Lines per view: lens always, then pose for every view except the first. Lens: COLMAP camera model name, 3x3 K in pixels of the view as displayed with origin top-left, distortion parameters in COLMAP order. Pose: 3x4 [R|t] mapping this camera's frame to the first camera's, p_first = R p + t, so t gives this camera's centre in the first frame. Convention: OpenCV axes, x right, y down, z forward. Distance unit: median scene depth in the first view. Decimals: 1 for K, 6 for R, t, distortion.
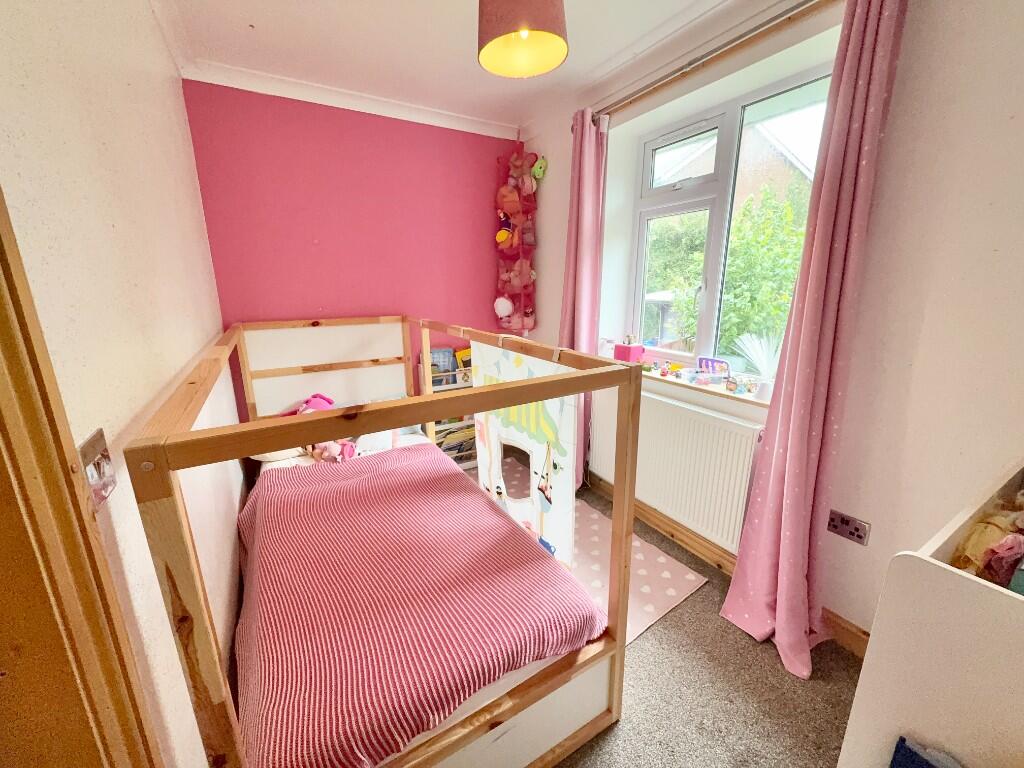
lens RADIAL K [[407.3, 0, 506.8], [0, 407.3, 387.9], [0, 0, 1]] dist [-0.013935, 0.000210]
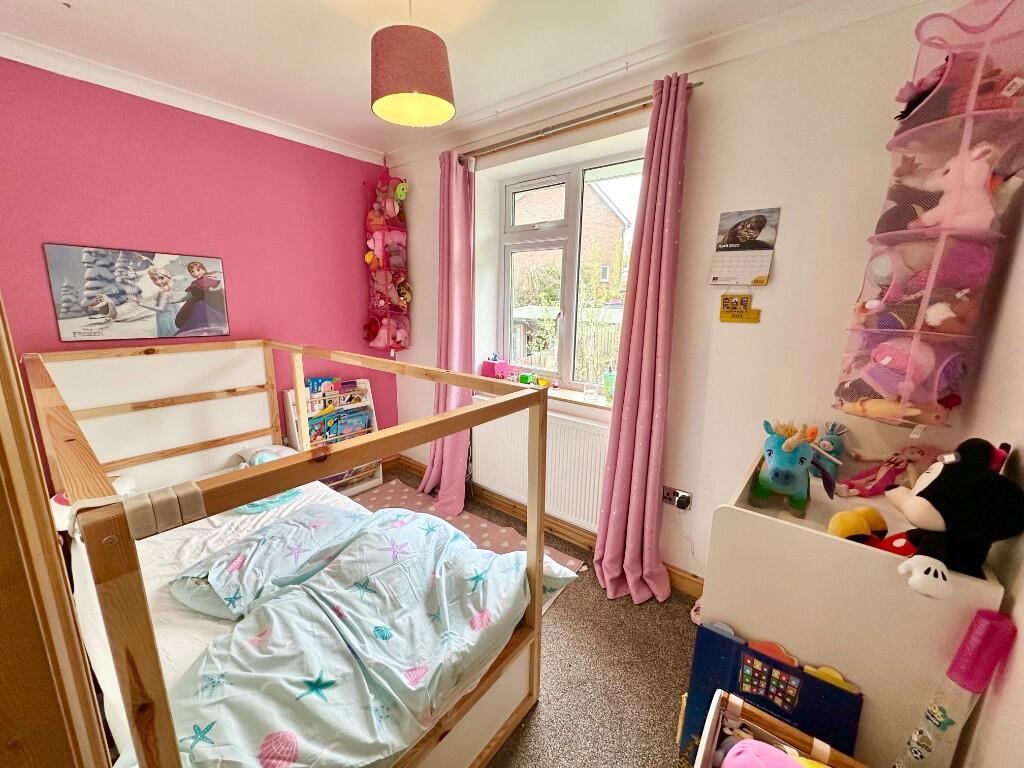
lens RADIAL K [[407.3, 0, 511.8], [0, 407.3, 382.6], [0, 0, 1]] dist [-0.002093, -0.000037]
pose [[0.933270, -0.051257, 0.355499, -0.085906], [0.067439, 0.997169, -0.033269, -0.017332], [-0.352787, 0.055023, 0.934084, -0.048658]]
